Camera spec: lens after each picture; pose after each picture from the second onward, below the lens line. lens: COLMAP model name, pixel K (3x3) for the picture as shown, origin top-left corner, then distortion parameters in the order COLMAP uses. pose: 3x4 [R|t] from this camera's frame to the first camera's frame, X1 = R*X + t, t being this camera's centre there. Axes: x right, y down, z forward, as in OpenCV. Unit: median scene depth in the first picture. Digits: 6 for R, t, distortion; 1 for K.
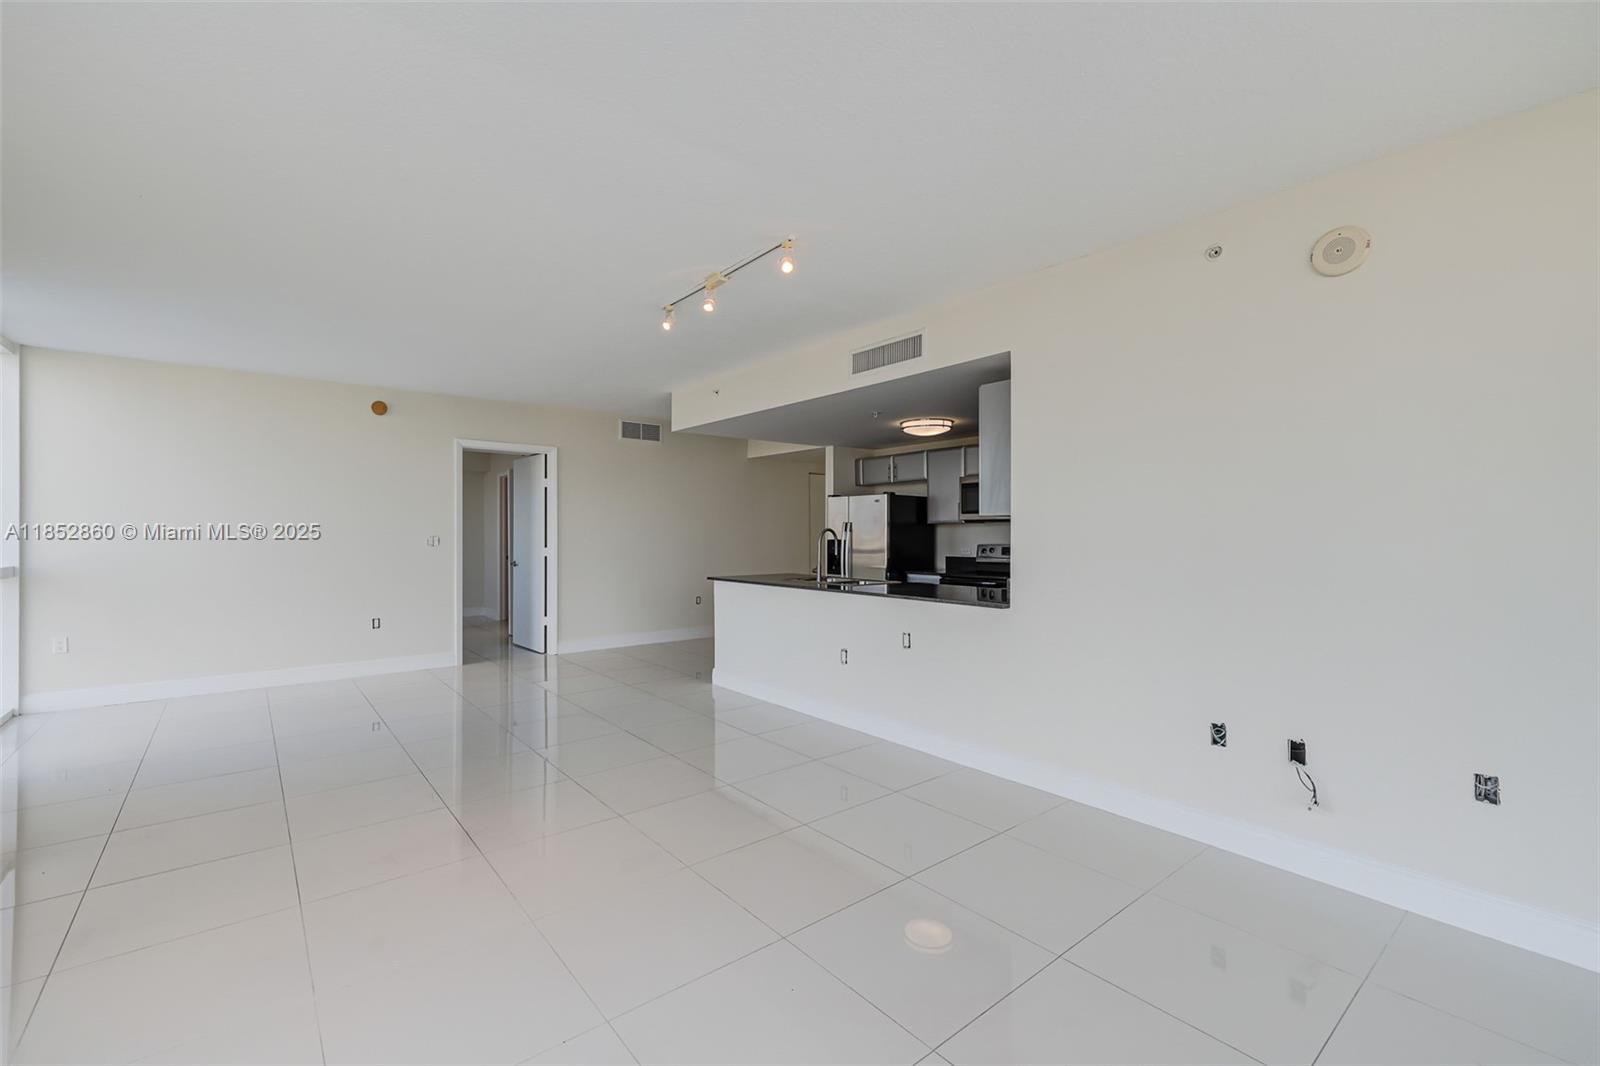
lens RADIAL K [[695.9, 0, 800.0], [0, 695.9, 533.0], [0, 0, 1]] dist [0.022423, 0.000096]
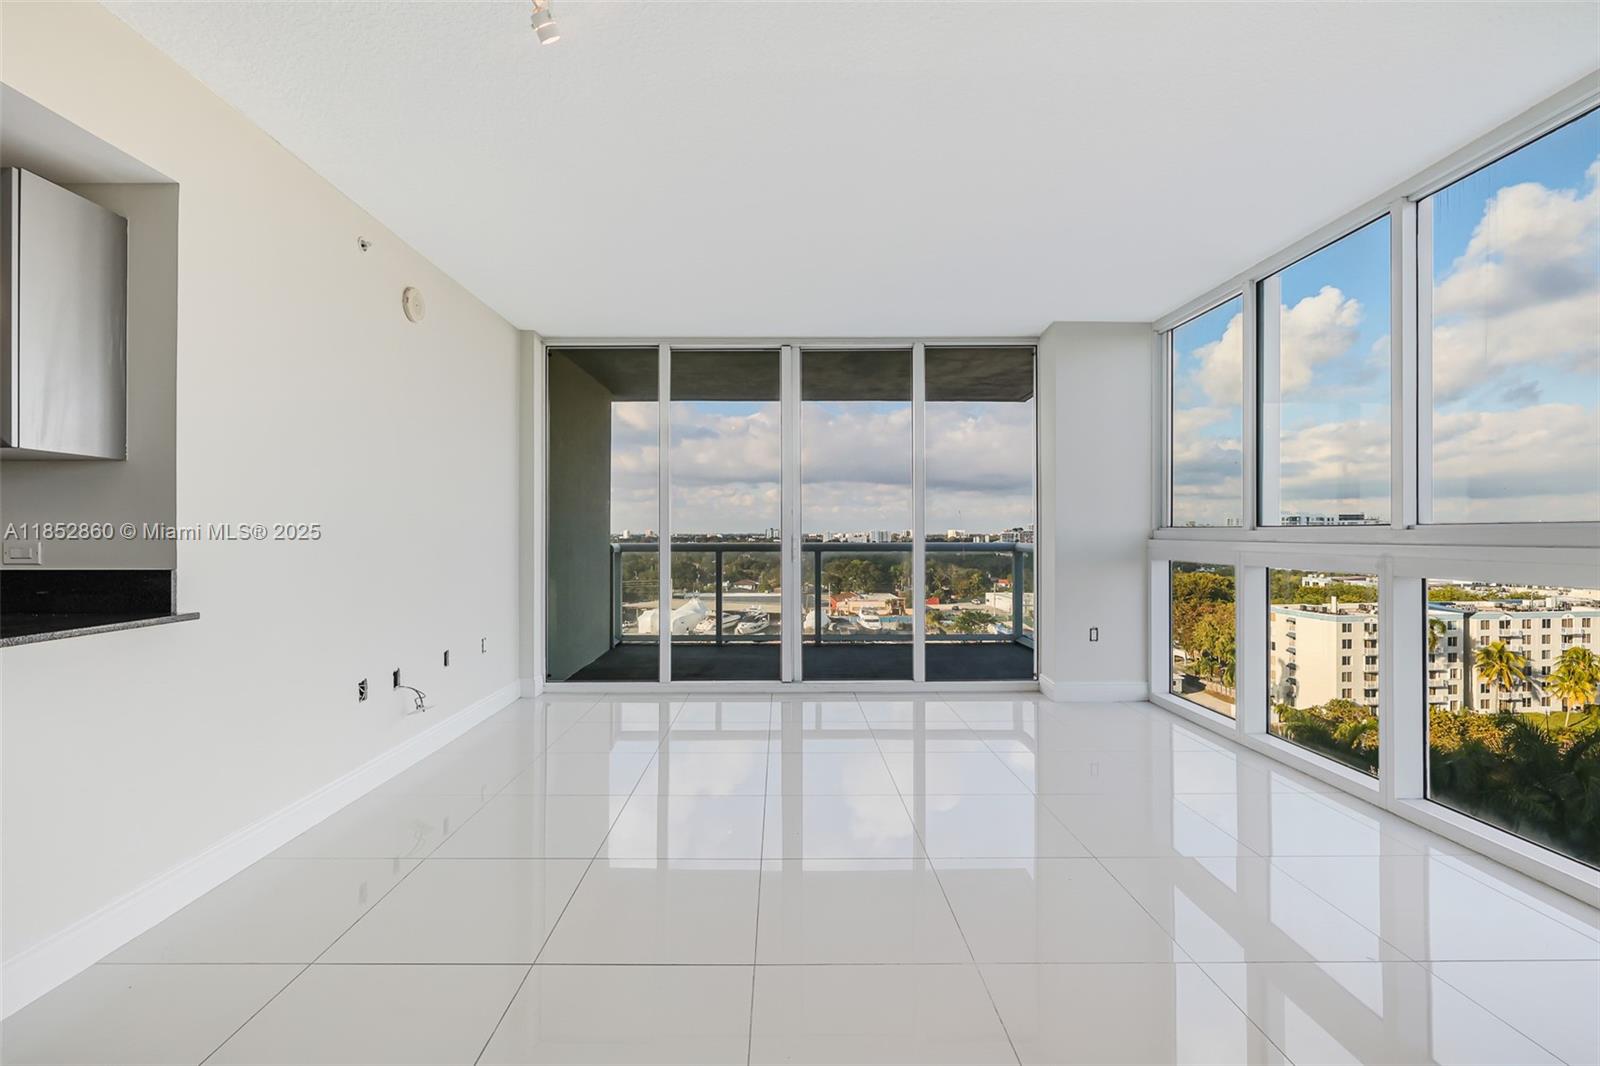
lens RADIAL K [[684.0, 0, 782.3], [0, 684.0, 529.4], [0, 0, 1]] dist [0.005099, 0.000044]
pose [[-0.776125, 0.004607, 0.630562, -0.265731], [0.000484, 0.999977, -0.006710, 0.020405], [-0.630579, -0.004903, -0.776110, 0.647497]]
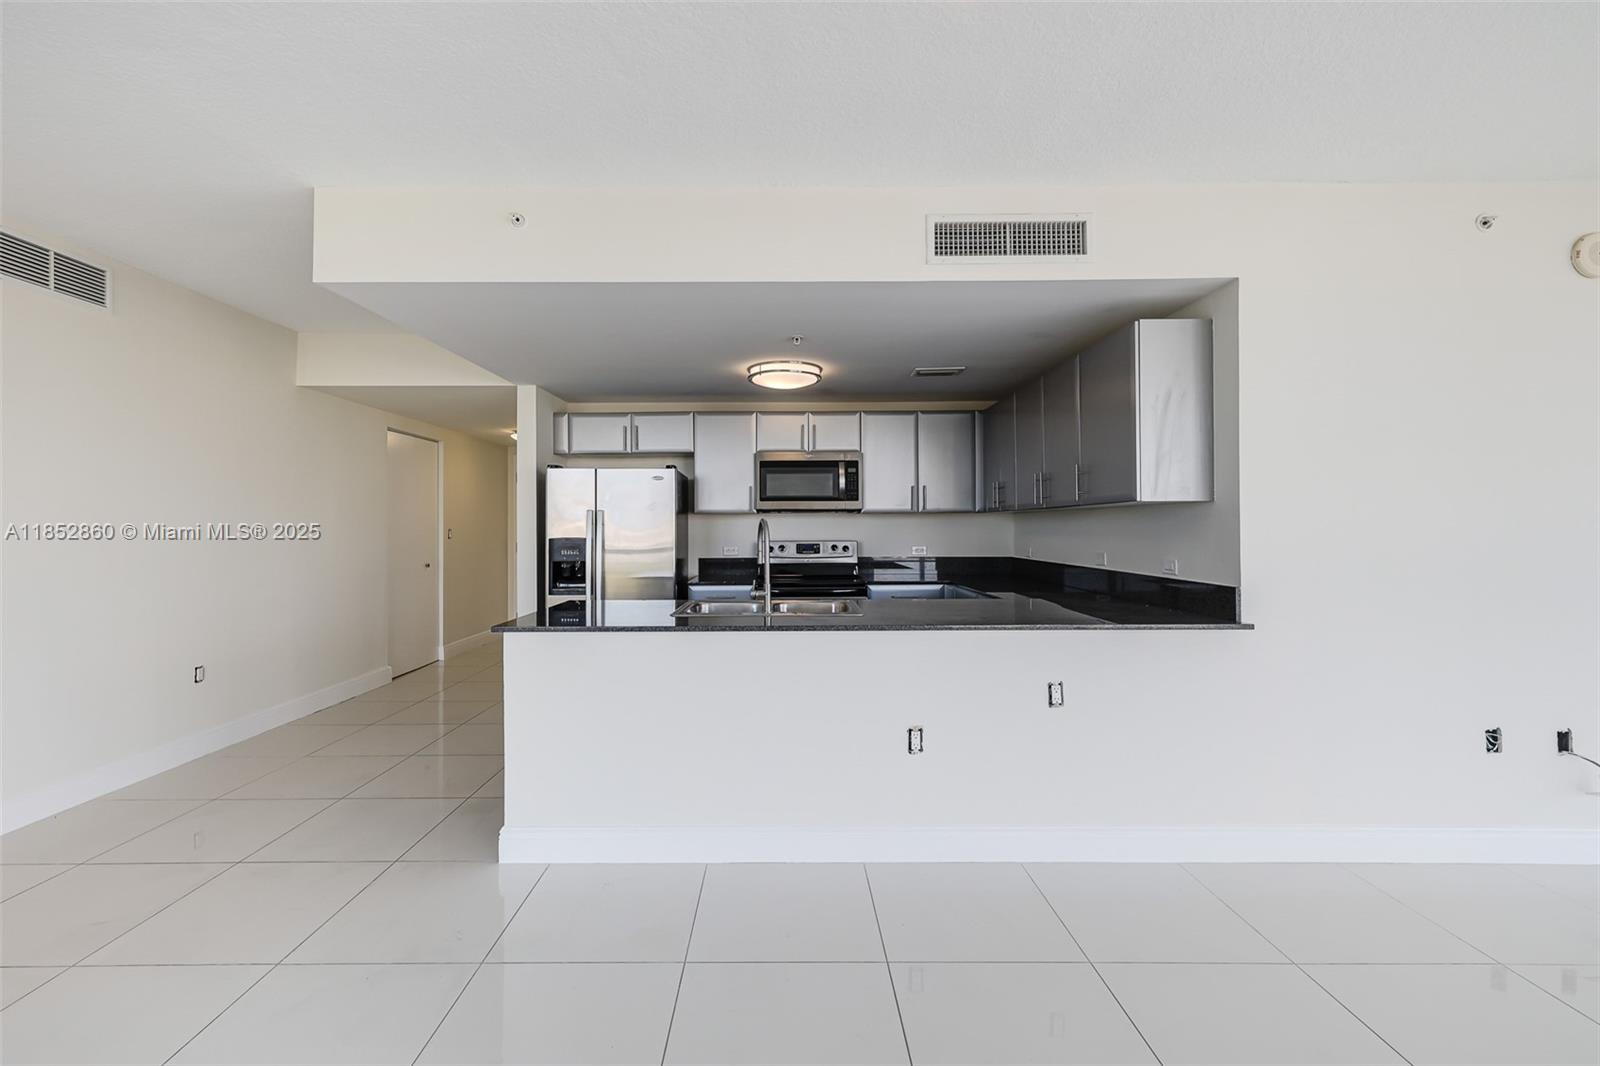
lens RADIAL K [[684.0, 0, 782.3], [0, 684.0, 529.4], [0, 0, 1]] dist [0.005099, 0.000044]
pose [[0.637667, -0.007659, 0.770274, -0.324839], [0.003762, 0.999970, 0.006828, -0.001633], [-0.770303, -0.001457, 0.637676, 0.523650]]
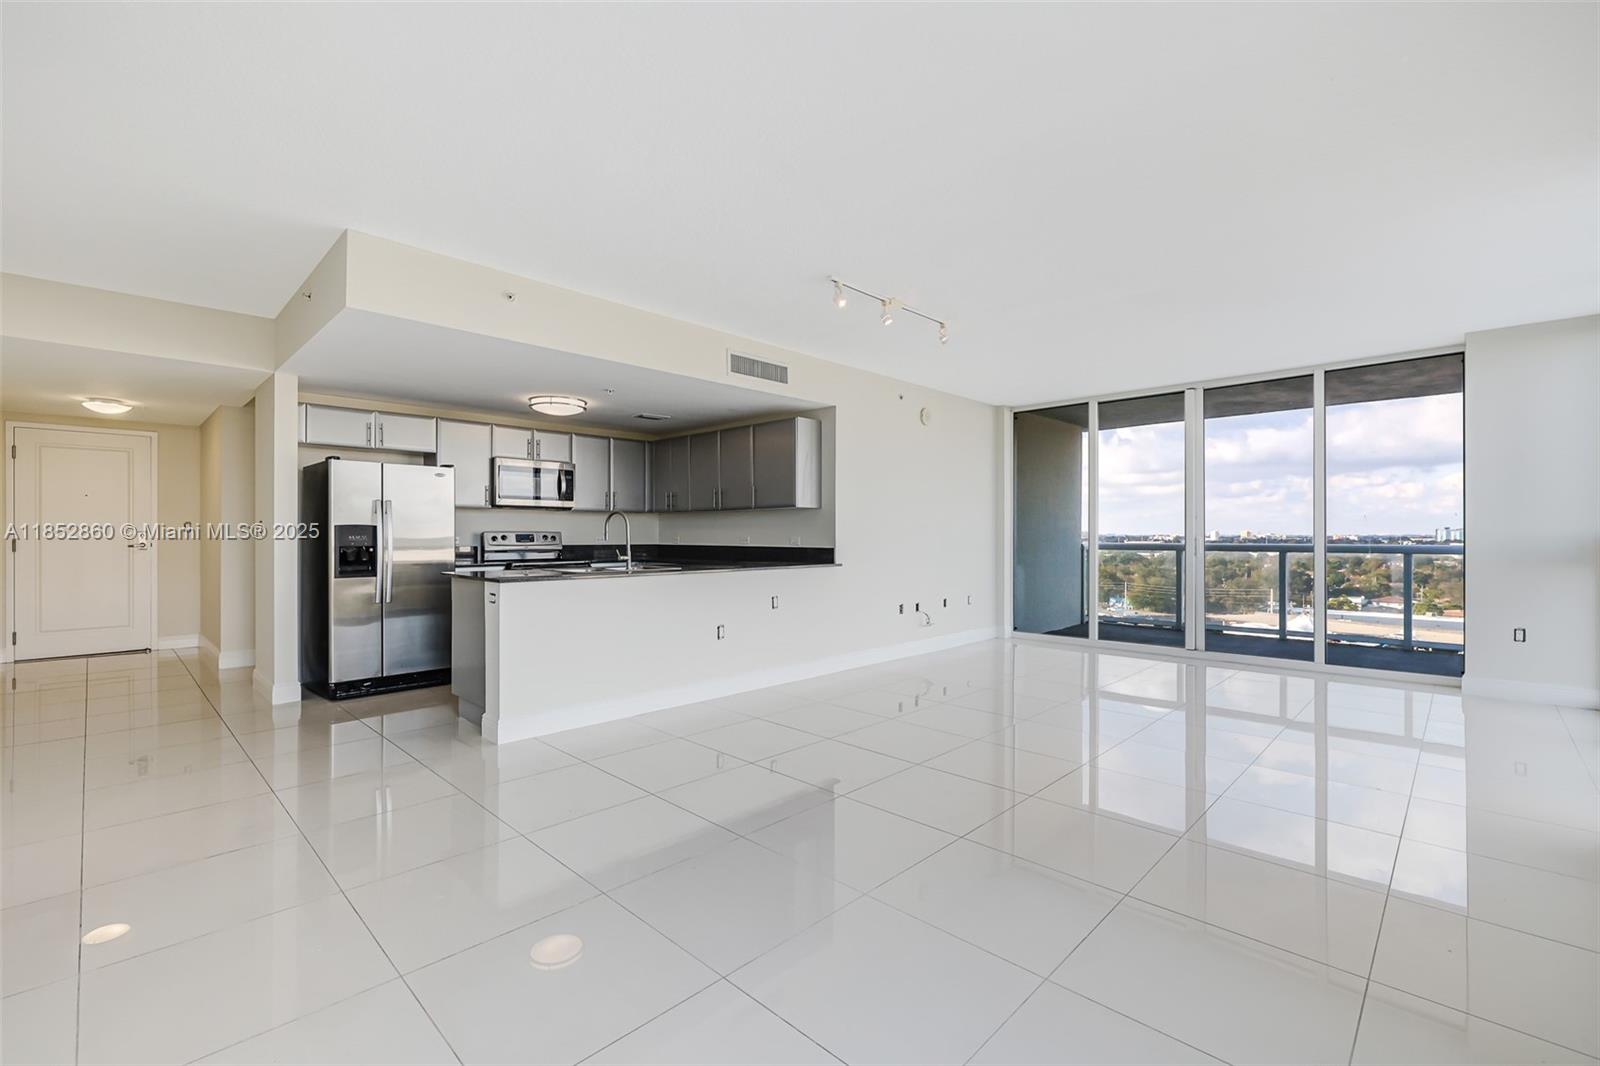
lens RADIAL K [[693.7, 0, 784.9], [0, 693.7, 536.1], [0, 0, 1]] dist [-0.000382, -0.000372]
pose [[-0.104176, -0.002698, 0.994555, -0.729243], [-0.001760, 0.999995, 0.002528, 0.020221], [-0.994557, -0.001487, -0.104180, 0.735975]]
